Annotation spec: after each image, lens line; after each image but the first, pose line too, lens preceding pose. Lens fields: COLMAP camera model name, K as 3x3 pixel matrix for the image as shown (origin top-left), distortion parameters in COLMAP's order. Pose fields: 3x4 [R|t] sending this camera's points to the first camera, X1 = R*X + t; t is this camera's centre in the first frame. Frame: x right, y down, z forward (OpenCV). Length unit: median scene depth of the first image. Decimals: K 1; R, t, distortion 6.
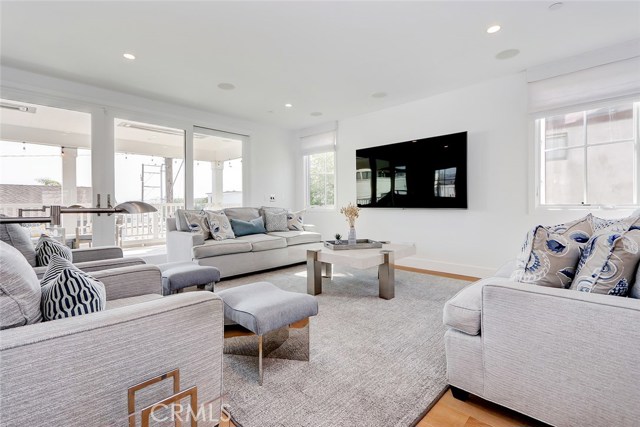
lens RADIAL K [[296.2, 0, 317.9], [0, 296.2, 205.3], [0, 0, 1]] dist [0.001595, 0.000240]
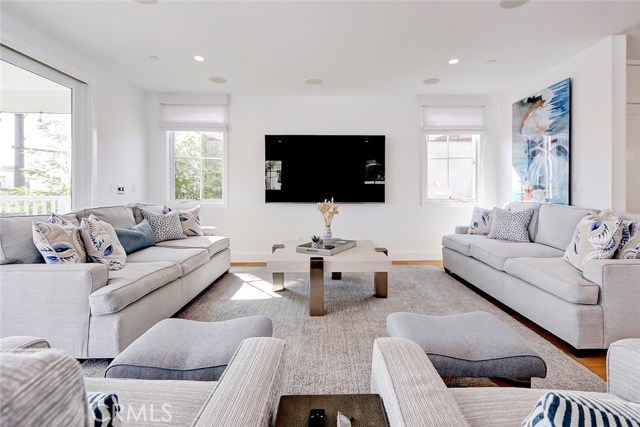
lens RADIAL K [[300.5, 0, 329.3], [0, 300.5, 192.1], [0, 0, 1]] dist [0.002850, 0.000295]
pose [[0.693849, 0.004681, 0.720105, -0.398593], [-0.001021, 0.999984, -0.005517, -0.018374], [-0.720120, 0.003093, 0.693843, 0.283330]]
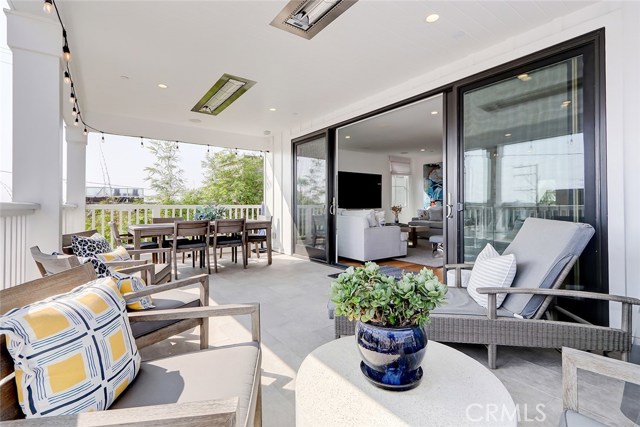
lens RADIAL K [[296.2, 0, 317.9], [0, 296.2, 205.3], [0, 0, 1]] dist [0.001595, 0.000240]
pose [[0.149772, 0.012279, 0.988644, -1.528471], [0.004871, 0.999902, -0.013157, 0.016440], [-0.988709, 0.006786, 0.149698, 0.942755]]
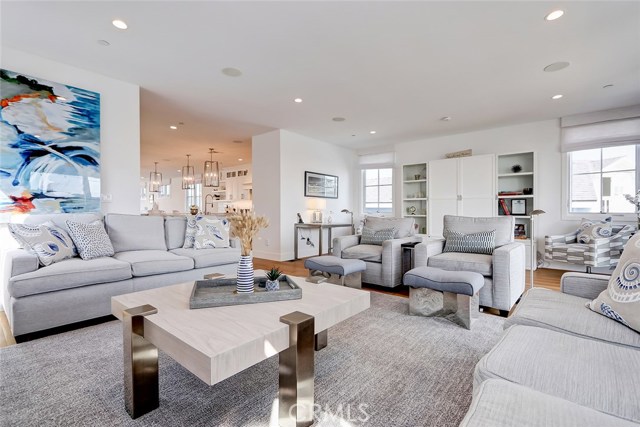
lens RADIAL K [[296.2, 0, 317.9], [0, 296.2, 205.3], [0, 0, 1]] dist [0.001595, 0.000240]
pose [[-0.996836, 0.006893, -0.079188, 0.027316], [0.007949, 0.999884, -0.013027, -0.002090], [0.079089, -0.013615, -0.996775, 1.144653]]
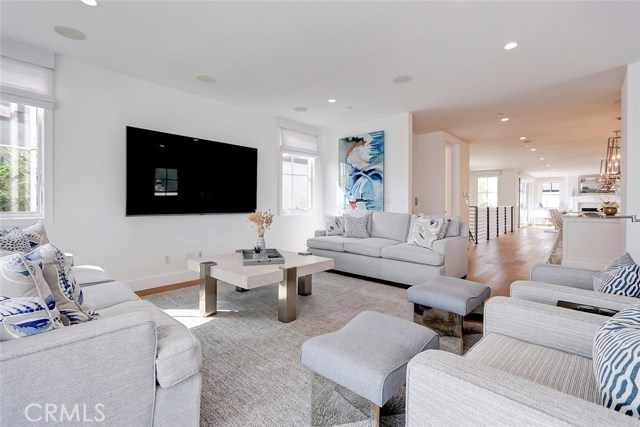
lens RADIAL K [[296.2, 0, 317.9], [0, 296.2, 205.3], [0, 0, 1]] dist [0.001595, 0.000240]
pose [[-0.038100, 0.003158, 0.999269, -0.581578], [0.000089, 0.999995, -0.003157, -0.012953], [-0.999274, -0.000031, -0.038100, 0.653750]]
